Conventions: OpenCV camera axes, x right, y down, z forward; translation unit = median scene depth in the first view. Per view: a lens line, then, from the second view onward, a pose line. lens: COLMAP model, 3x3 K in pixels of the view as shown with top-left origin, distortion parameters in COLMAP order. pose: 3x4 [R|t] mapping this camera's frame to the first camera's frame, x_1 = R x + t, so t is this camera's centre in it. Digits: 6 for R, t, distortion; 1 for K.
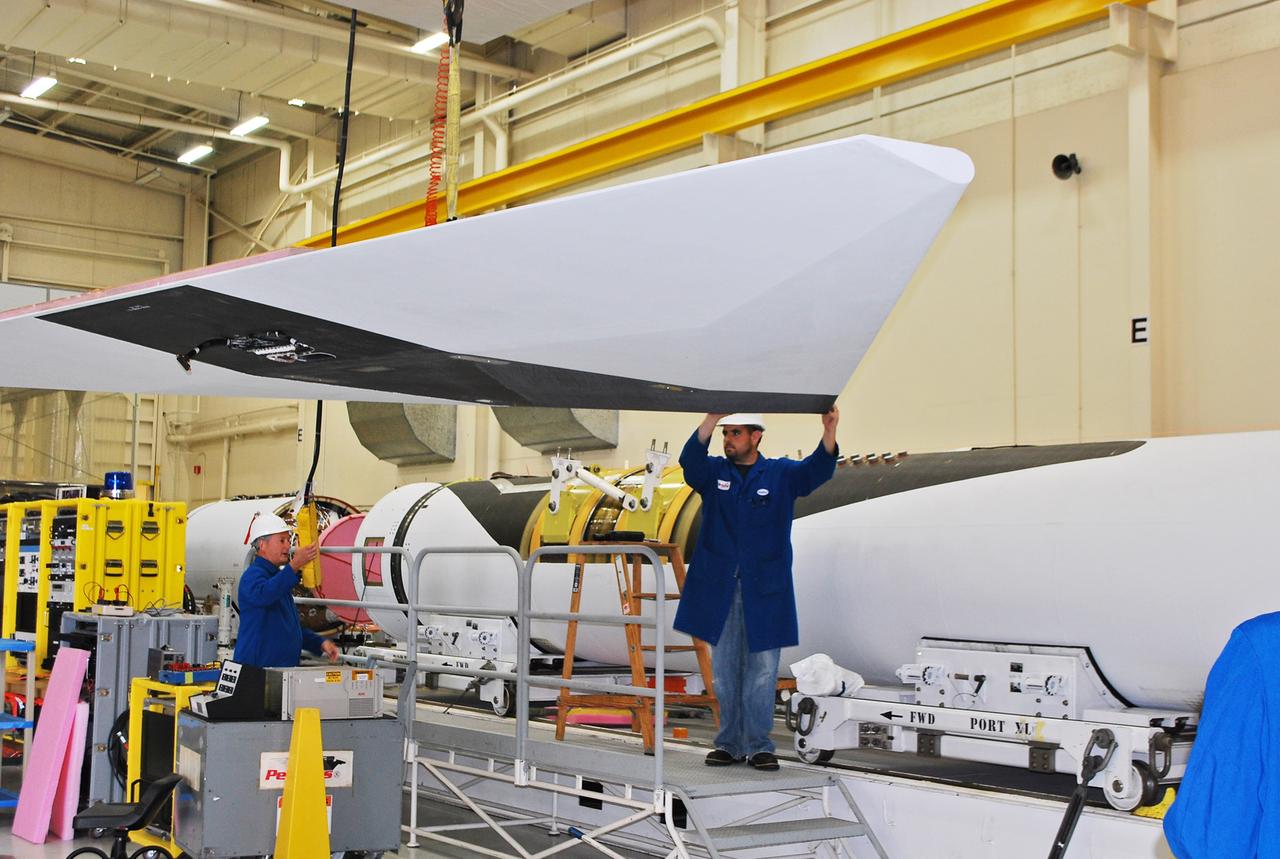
lens RADIAL K [[1697.0, 0, 640.0], [0, 1697.0, 429.5], [0, 0, 1]] dist [-0.026749, -0.002756]
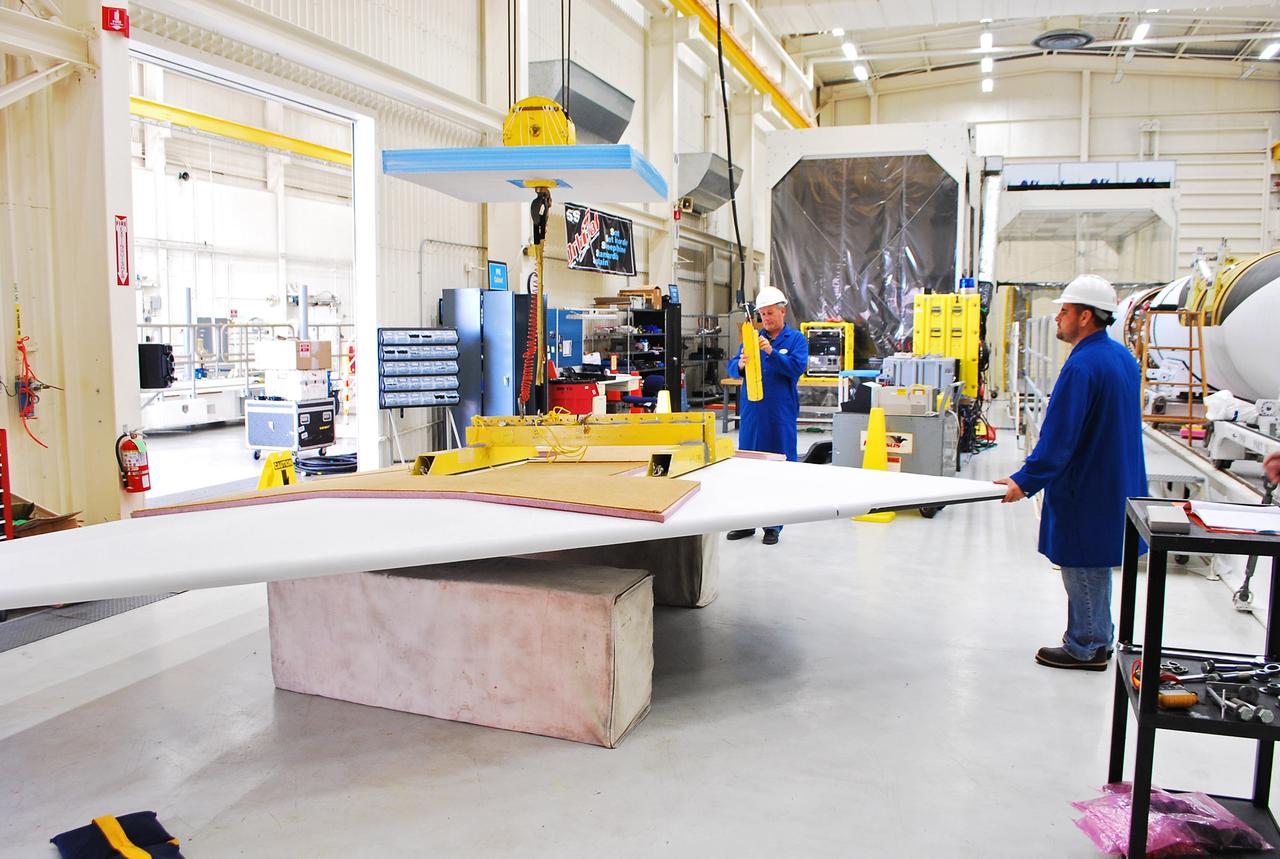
lens RADIAL K [[1010.7, 0, 641.0], [0, 1010.7, 431.5], [0, 0, 1]] dist [-0.085743, 0.013543]
pose [[0.573721, 0.066753, -0.816326, 0.229817], [0.078263, 0.987645, 0.135766, 0.009833], [0.815303, -0.141780, 0.561408, 0.078973]]
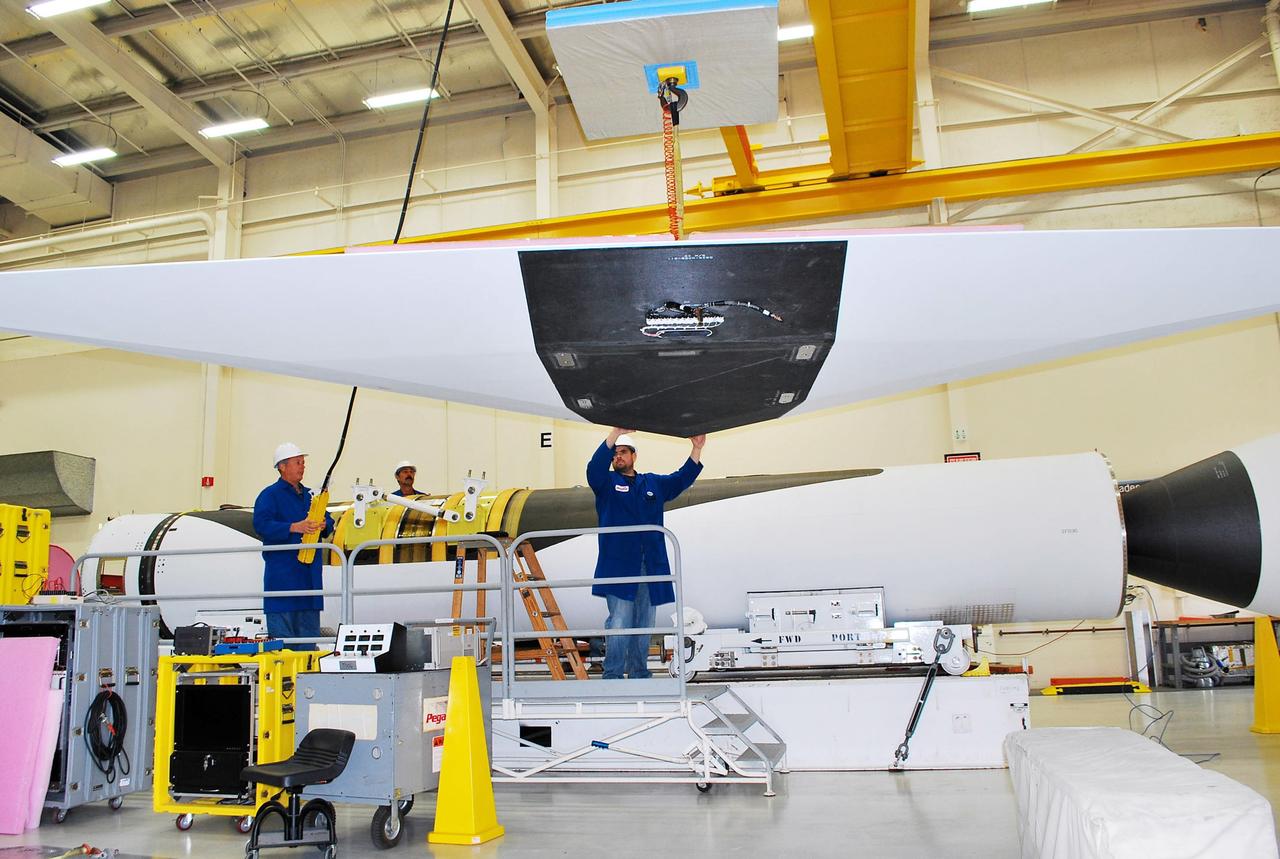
lens RADIAL K [[1010.2, 0, 644.8], [0, 1010.2, 427.1], [0, 0, 1]] dist [-0.085587, 0.014275]
pose [[0.763368, 0.078871, 0.641131, -0.236280], [-0.006485, 0.993404, -0.114485, 0.036781], [-0.645931, 0.083236, 0.758844, 0.163845]]
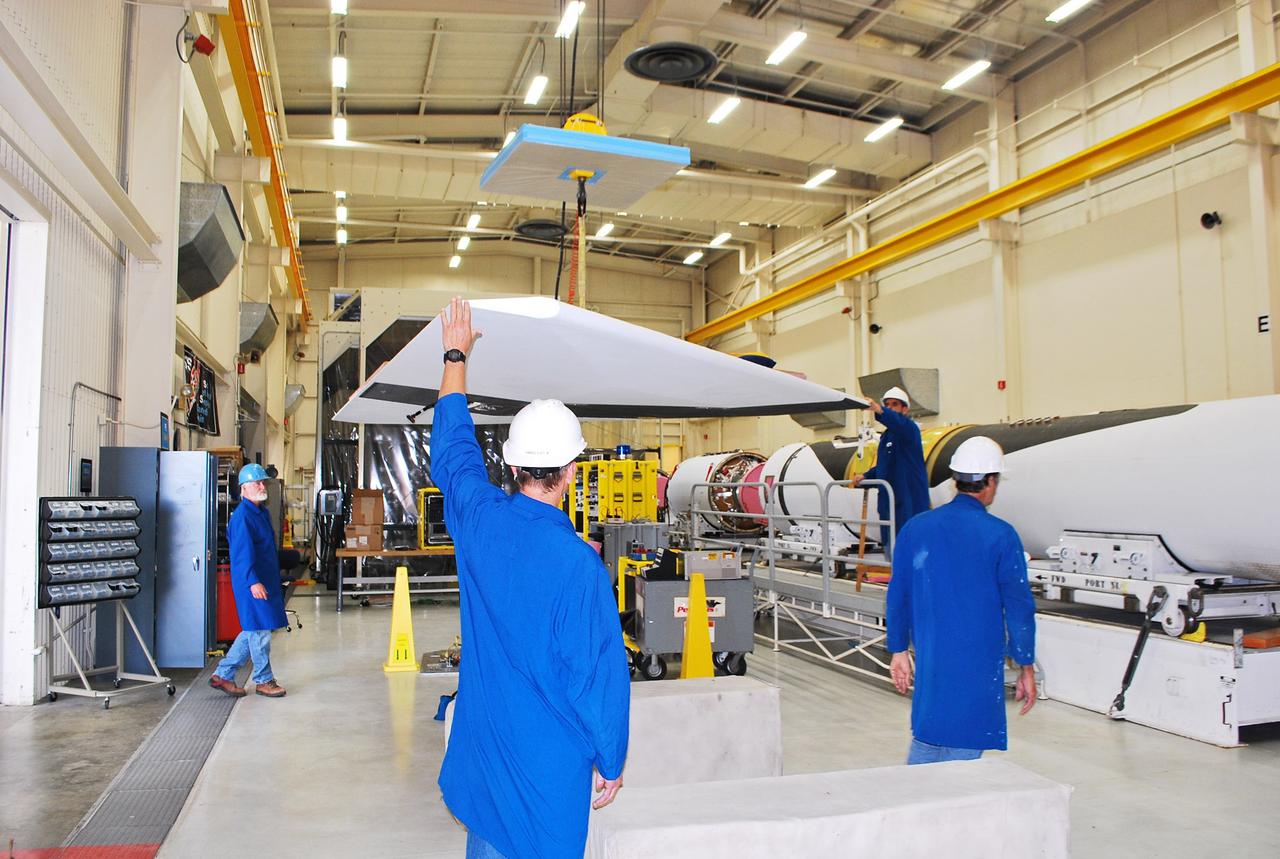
lens RADIAL K [[1010.7, 0, 641.0], [0, 1010.7, 431.5], [0, 0, 1]] dist [-0.085743, 0.013543]
pose [[0.941792, -0.042702, -0.333474, 0.049579], [0.050947, 0.998573, 0.016015, -0.003969], [0.332314, -0.032072, 0.942623, -0.017800]]
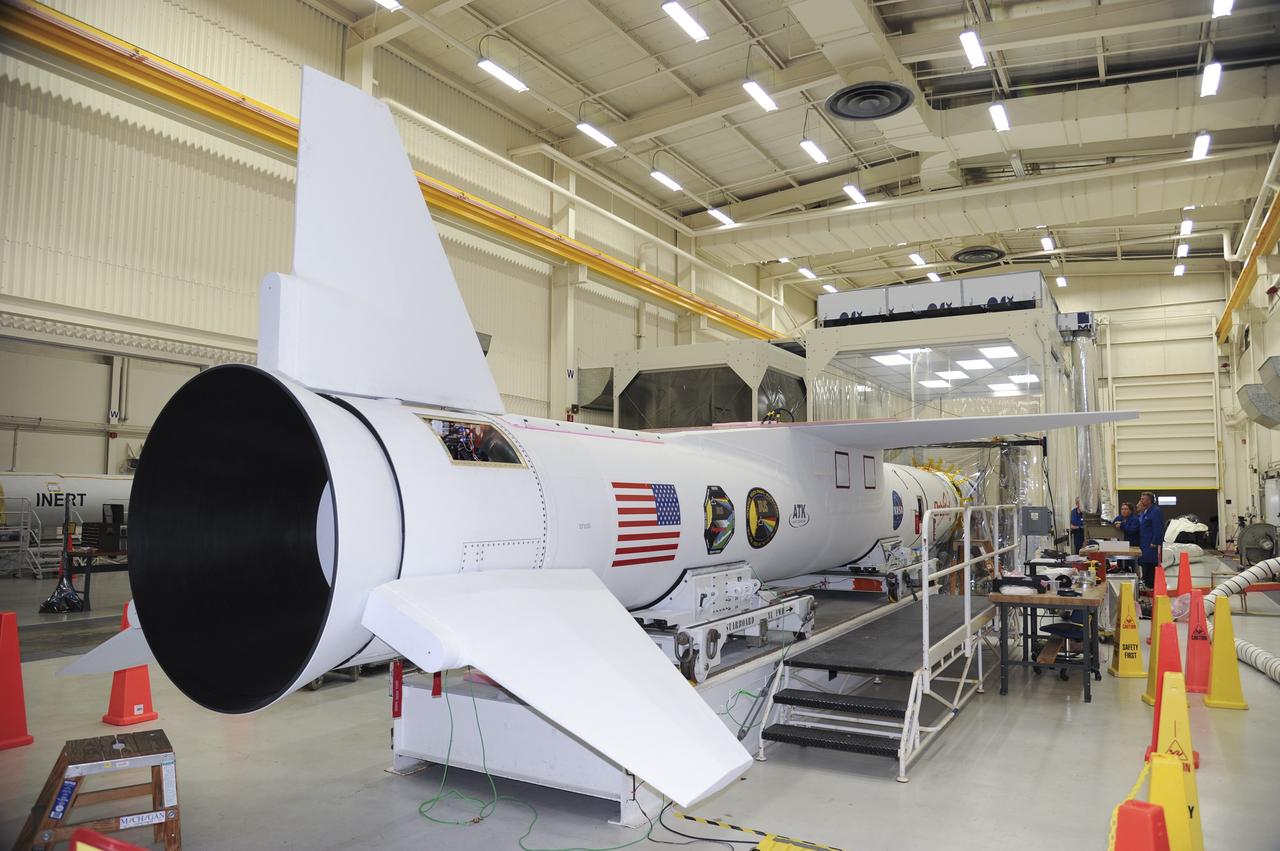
lens RADIAL K [[883.8, 0, 640.0], [0, 883.8, 425.5], [0, 0, 1]] dist [-0.045839, 0.001028]
pose [[0.413261, -0.091633, -0.905991, 0.455500], [0.083579, 0.994541, -0.062465, 0.021811], [0.906769, -0.049908, 0.418663, 0.309511]]
